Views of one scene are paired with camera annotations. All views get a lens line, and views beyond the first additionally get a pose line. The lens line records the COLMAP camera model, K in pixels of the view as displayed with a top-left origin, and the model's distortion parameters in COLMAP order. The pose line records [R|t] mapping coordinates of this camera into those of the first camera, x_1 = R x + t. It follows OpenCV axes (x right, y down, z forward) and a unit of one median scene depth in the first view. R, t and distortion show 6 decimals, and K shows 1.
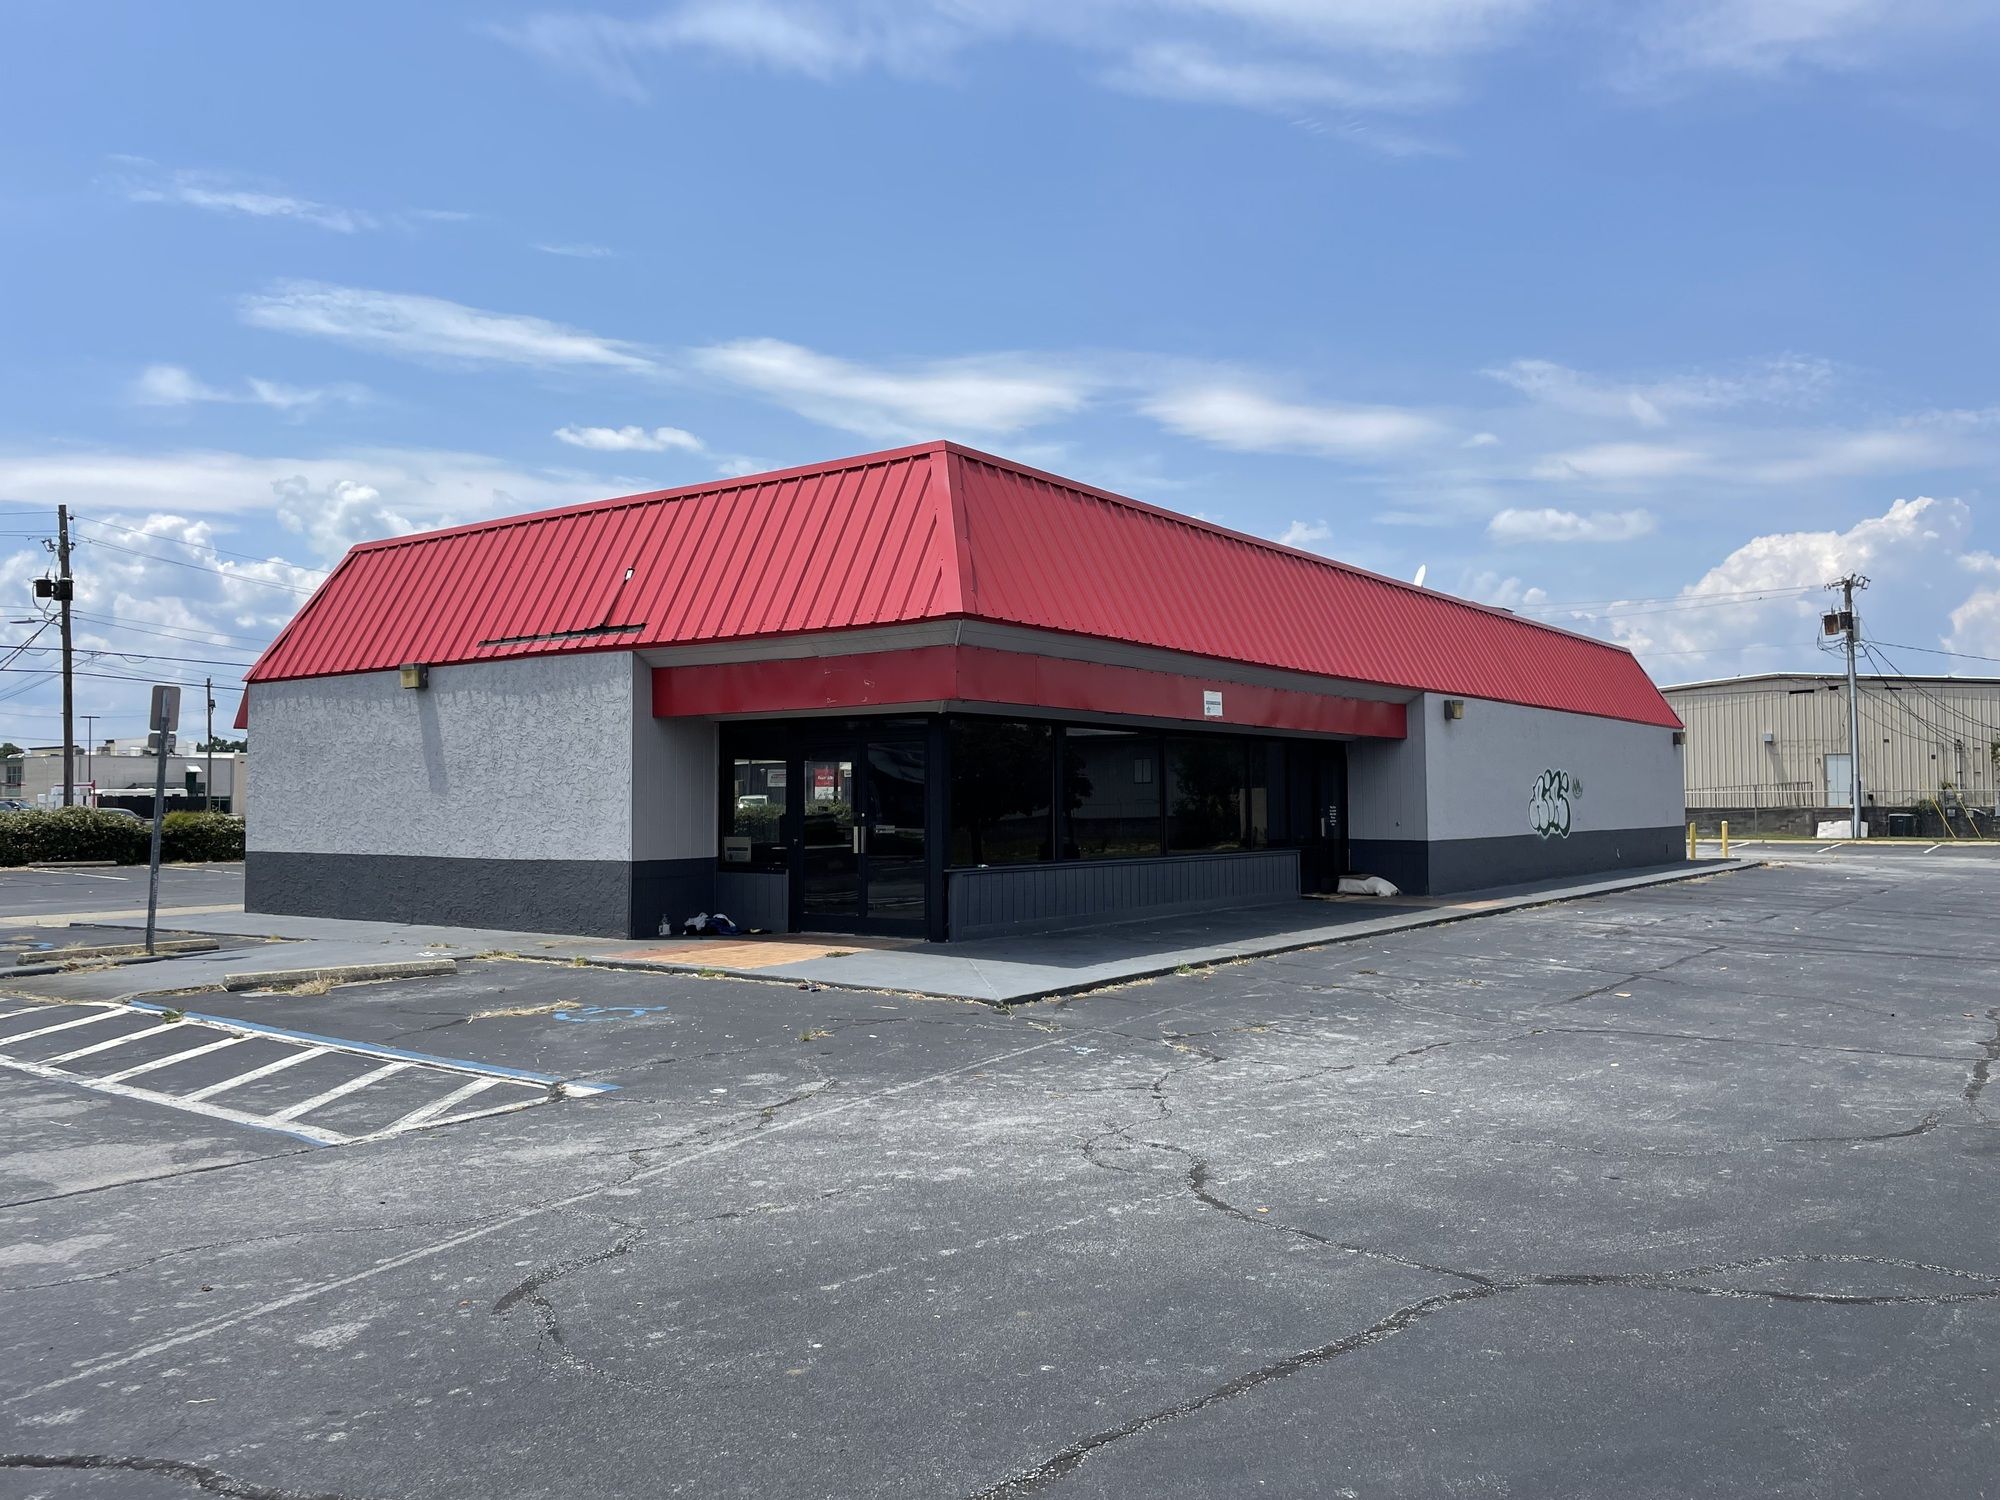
lens RADIAL K [[1521.7, 0, 1000.0], [0, 1521.7, 750.0], [0, 0, 1]] dist [0.000270, -0.000759]
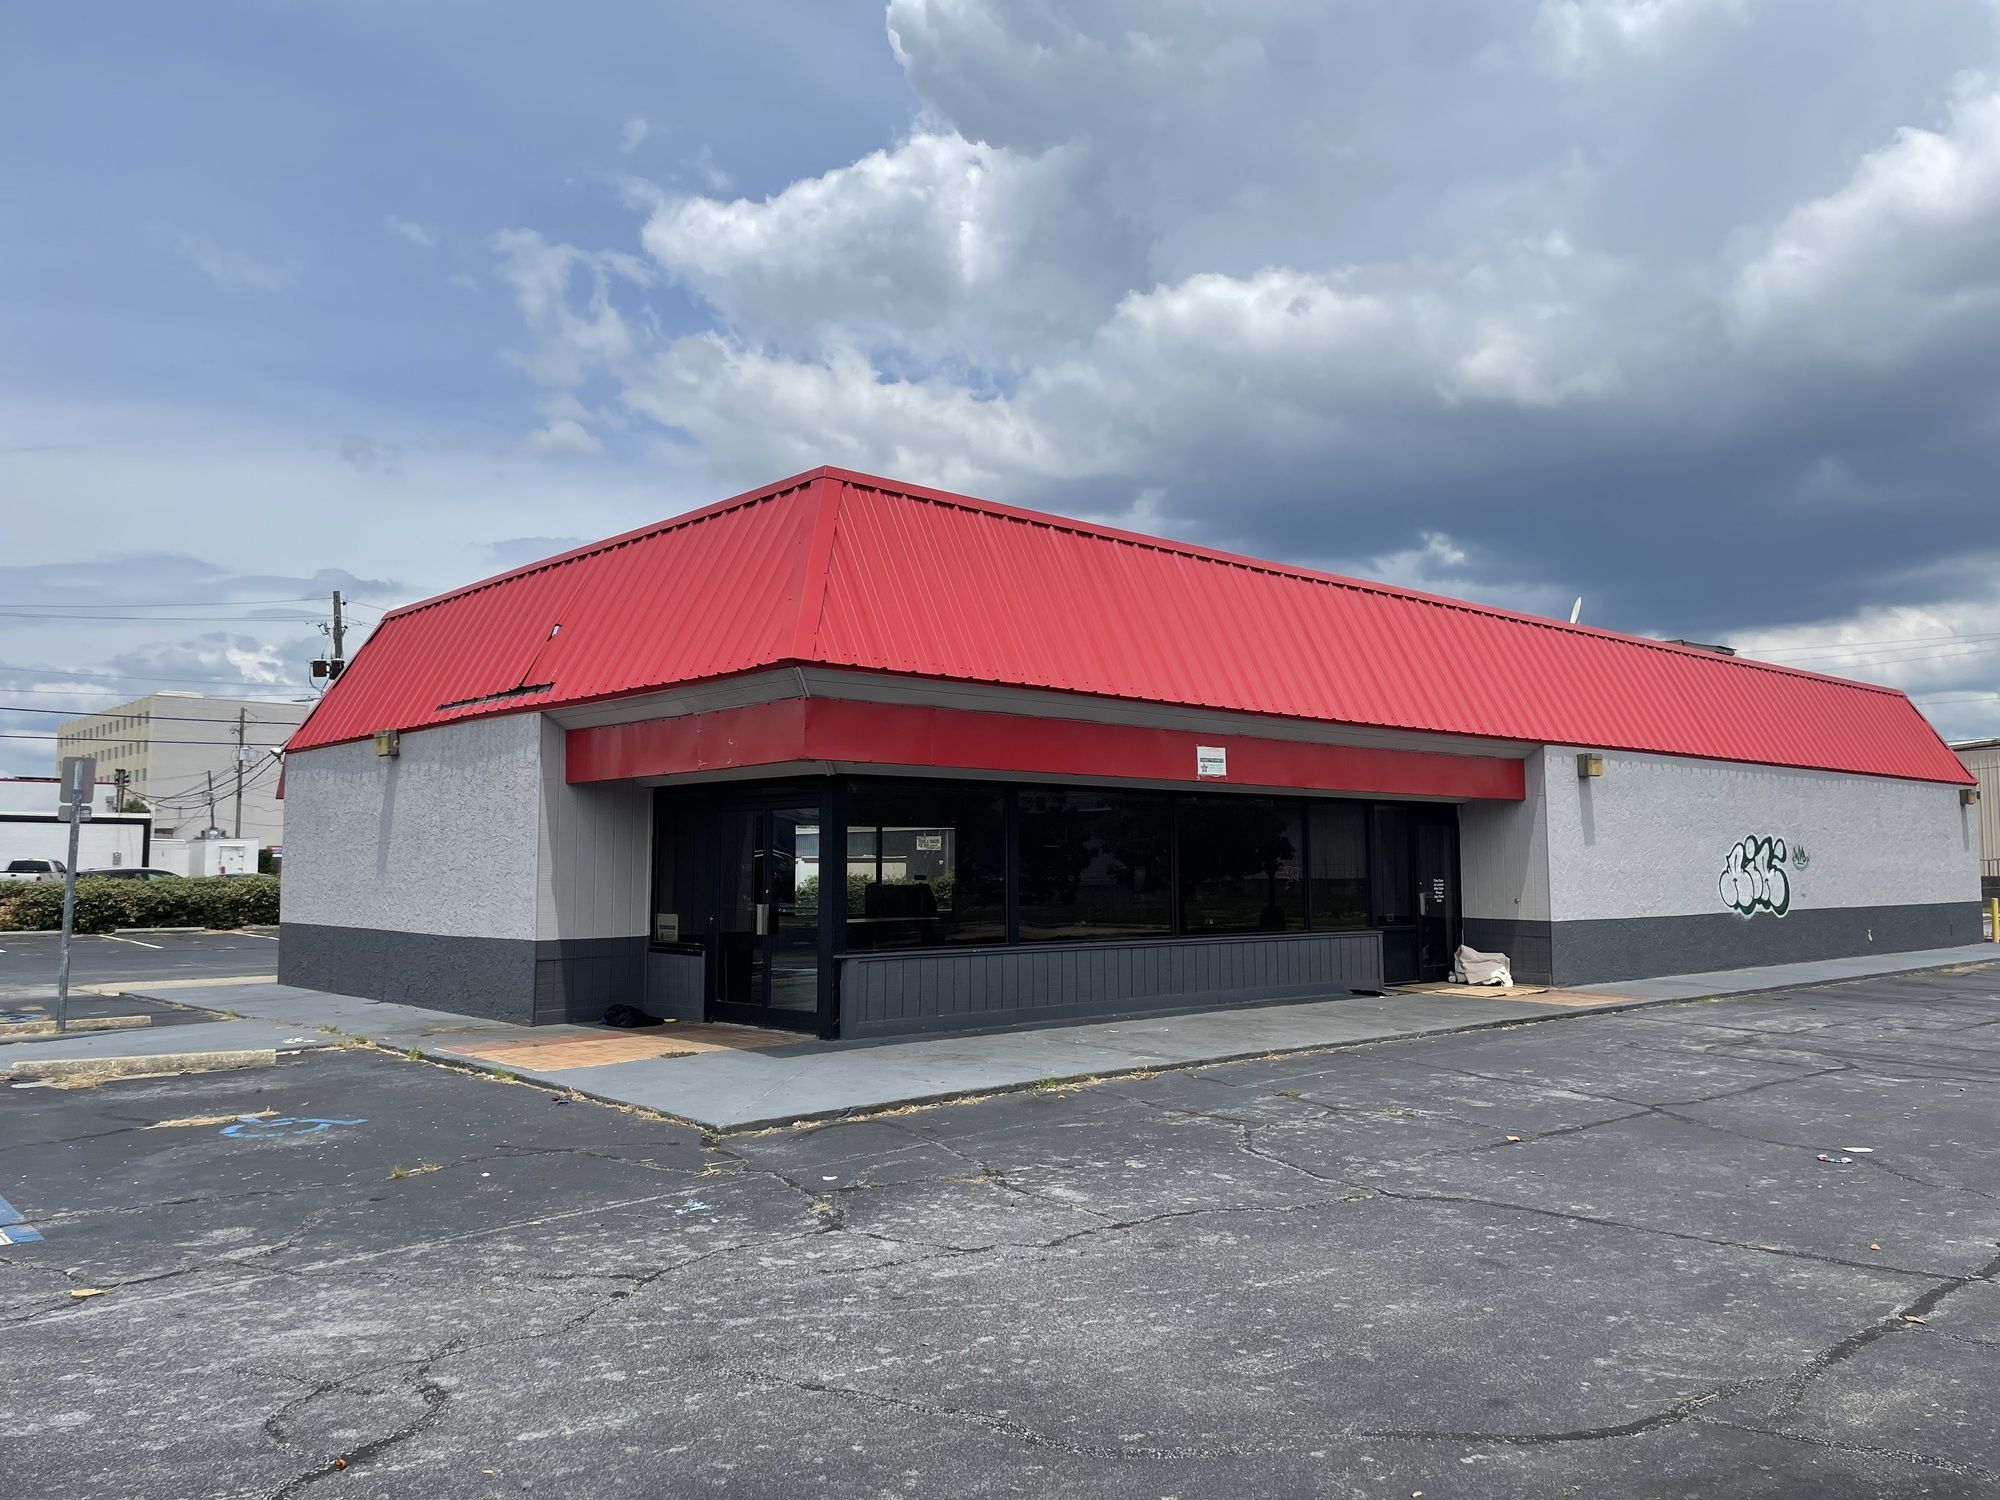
lens RADIAL K [[1512.2, 0, 1000.0], [0, 1512.2, 750.0], [0, 0, 1]] dist [0.026072, -0.004372]
pose [[0.977647, -0.014168, -0.209773, 0.185818], [0.005454, 0.999100, -0.042059, -0.001482], [0.210180, 0.039975, 0.976845, 0.131989]]
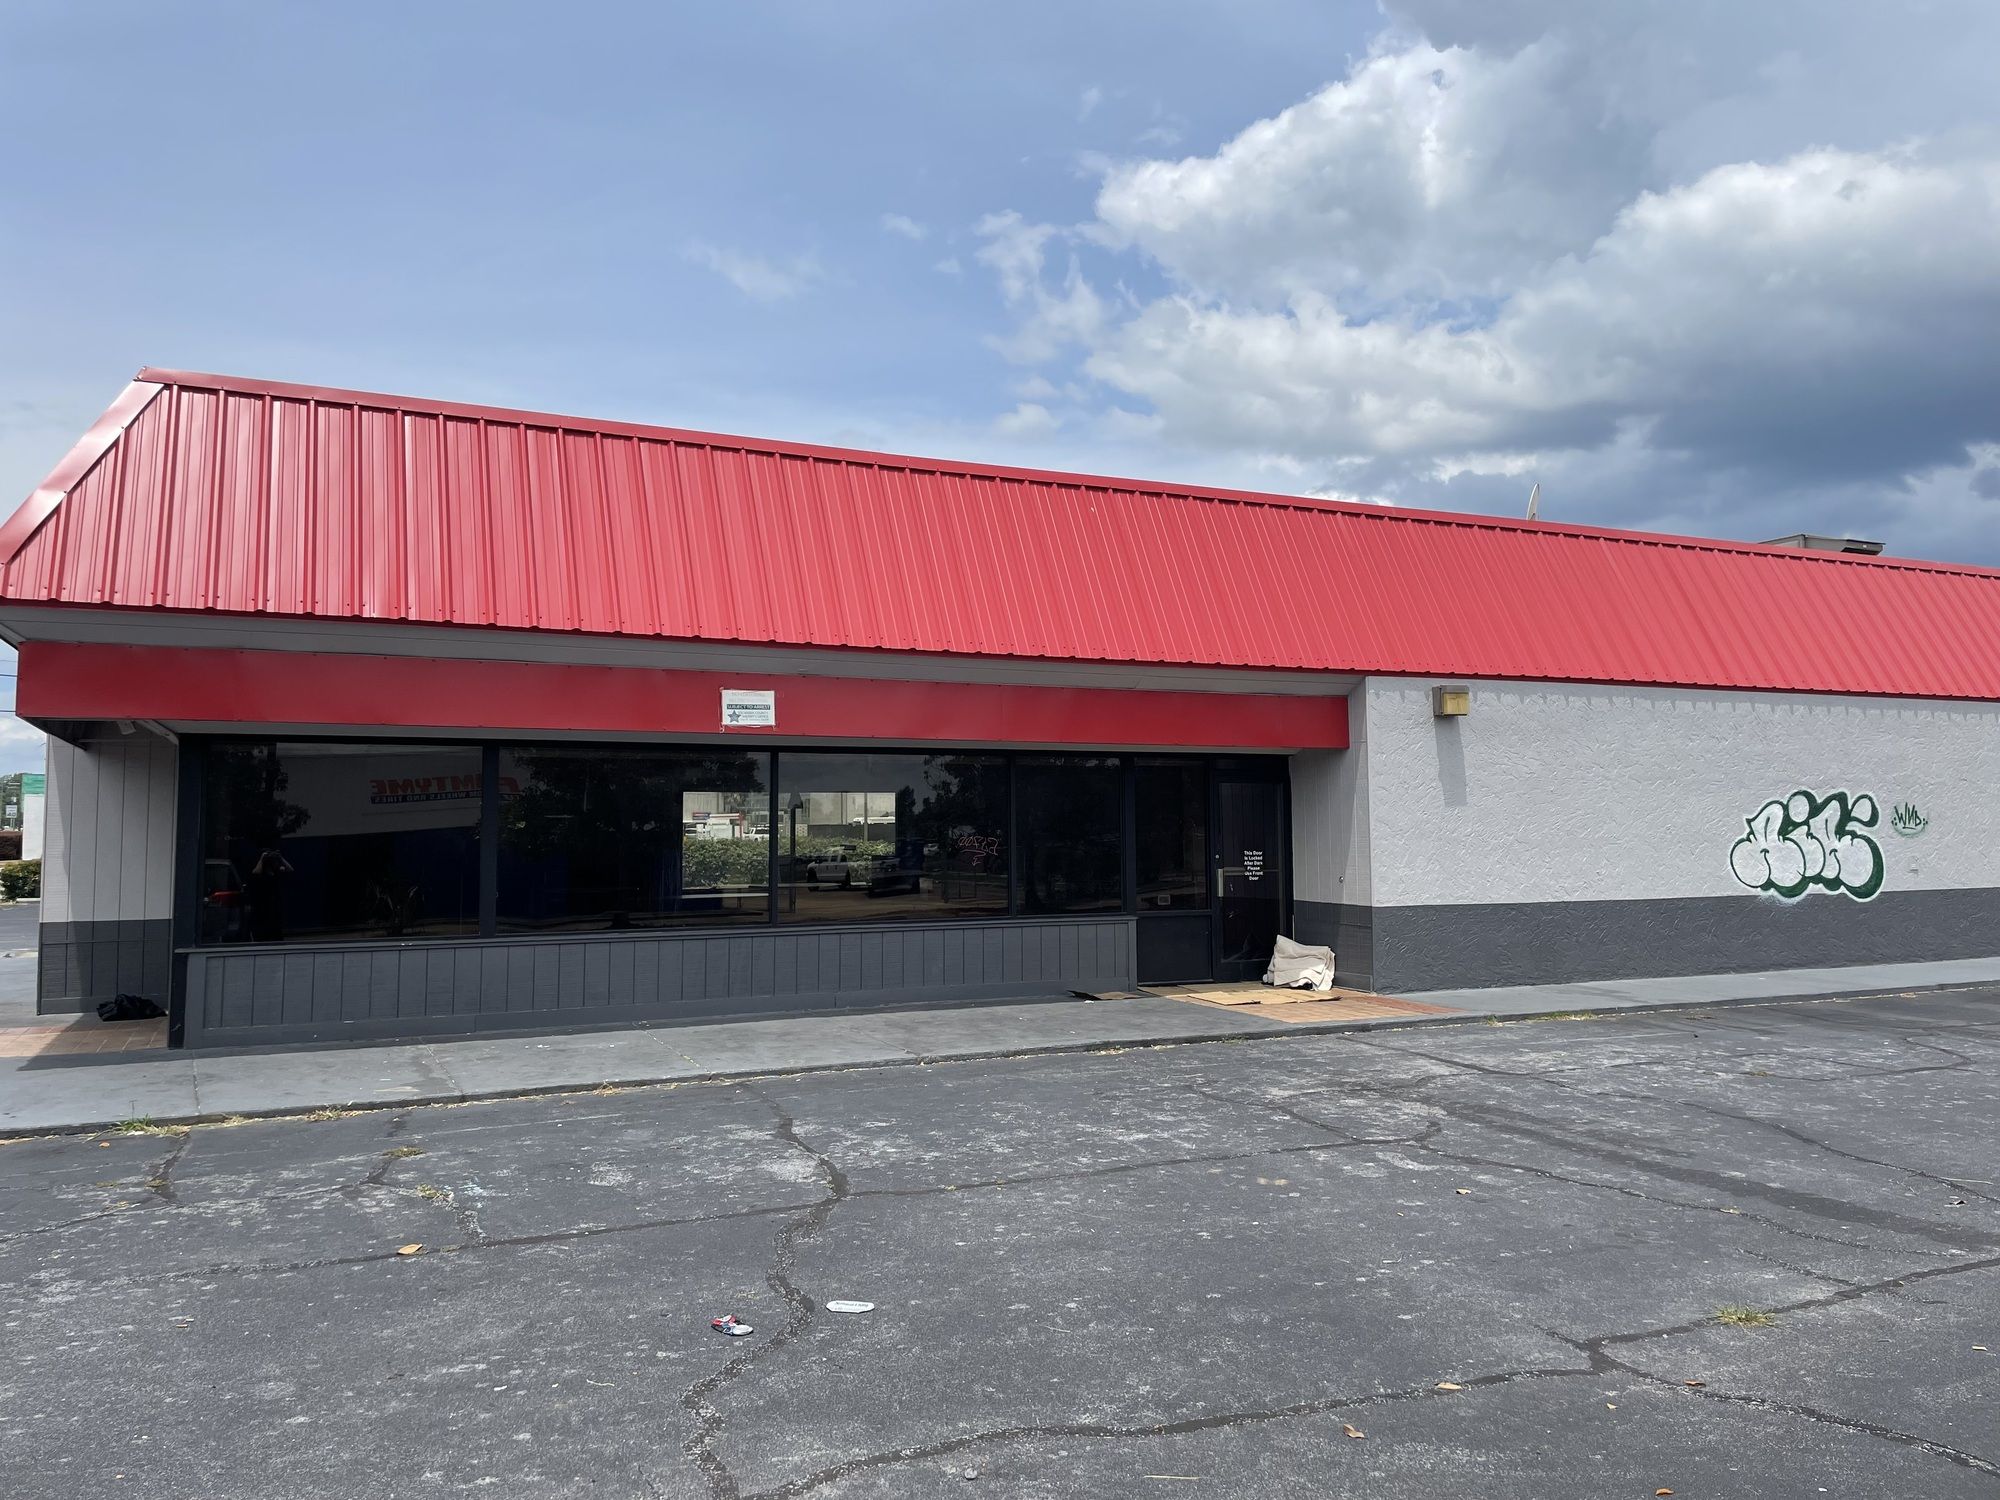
lens RADIAL K [[1521.0, 0, 1000.0], [0, 1521.0, 750.0], [0, 0, 1]] dist [0.084293, -0.119820]
pose [[0.881107, -0.025746, -0.472216, 0.517596], [0.018578, 0.999631, -0.019838, 0.003877], [0.472552, 0.008707, 0.881260, 0.412033]]
